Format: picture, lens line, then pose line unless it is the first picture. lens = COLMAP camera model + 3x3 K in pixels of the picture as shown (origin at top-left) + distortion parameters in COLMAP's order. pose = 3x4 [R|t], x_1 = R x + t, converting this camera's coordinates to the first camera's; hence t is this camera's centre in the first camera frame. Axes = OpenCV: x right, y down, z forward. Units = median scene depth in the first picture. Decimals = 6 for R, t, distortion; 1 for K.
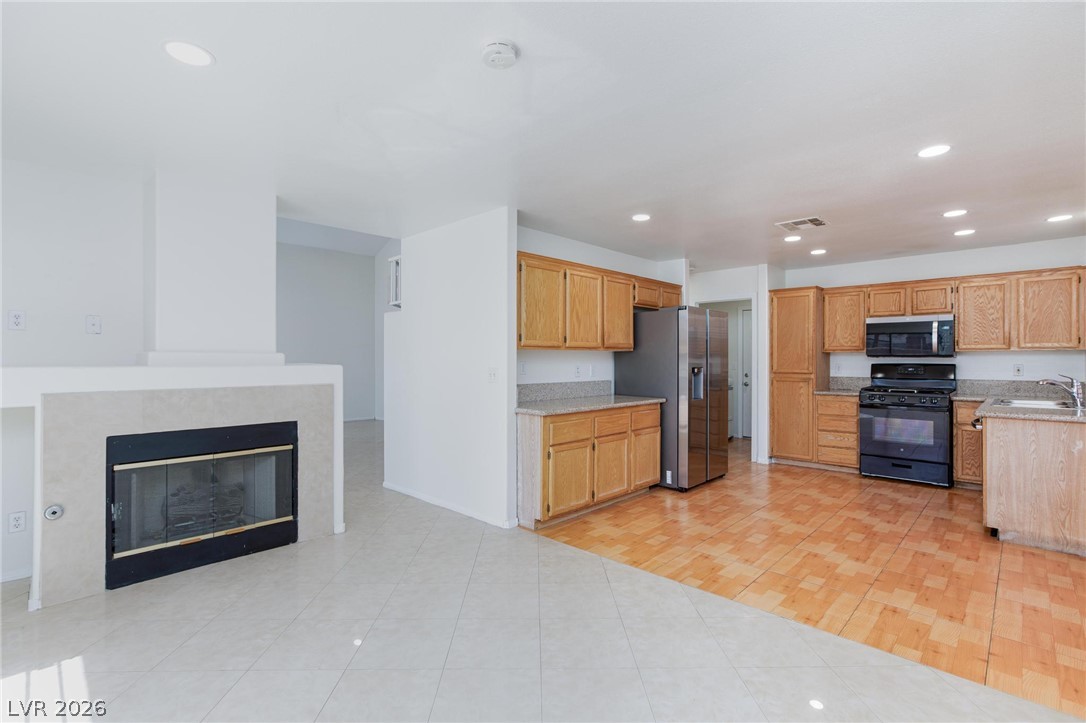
lens RADIAL K [[502.3, 0, 544.5], [0, 502.3, 359.4], [0, 0, 1]] dist [-0.032998, 0.014287]
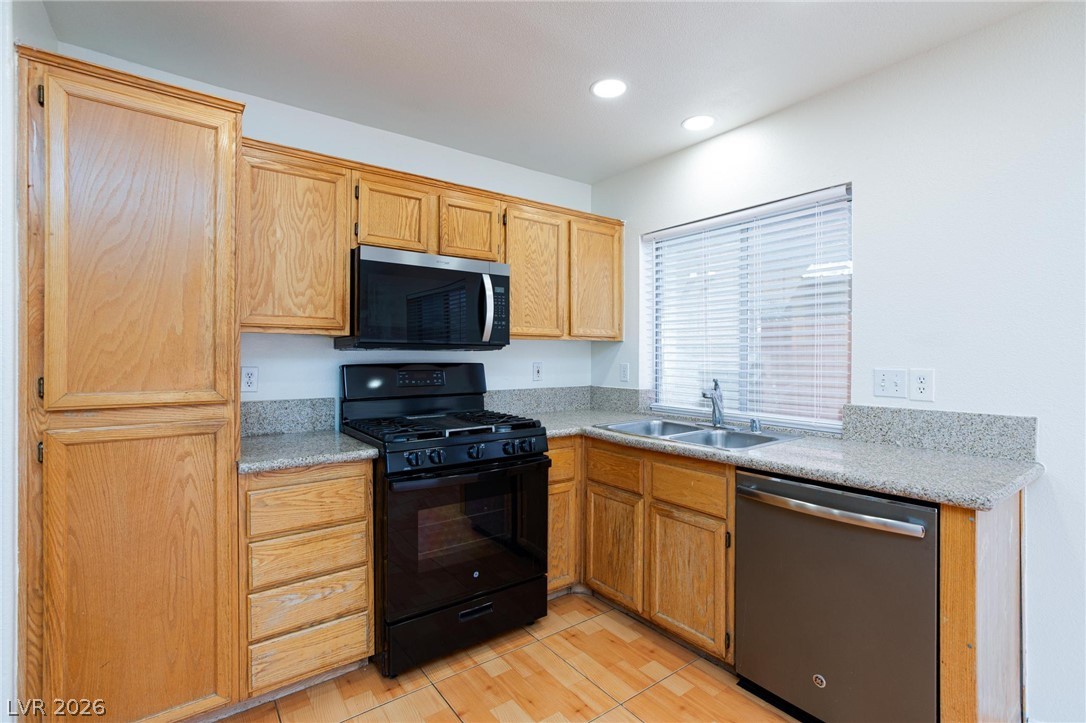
lens RADIAL K [[502.3, 0, 545.5], [0, 502.3, 360.2], [0, 0, 1]] dist [-0.032998, 0.014287]
pose [[0.192795, -0.008547, 0.981202, 0.353201], [0.002740, 0.999963, 0.008172, 0.002364], [-0.981235, 0.001113, 0.192811, 0.926501]]
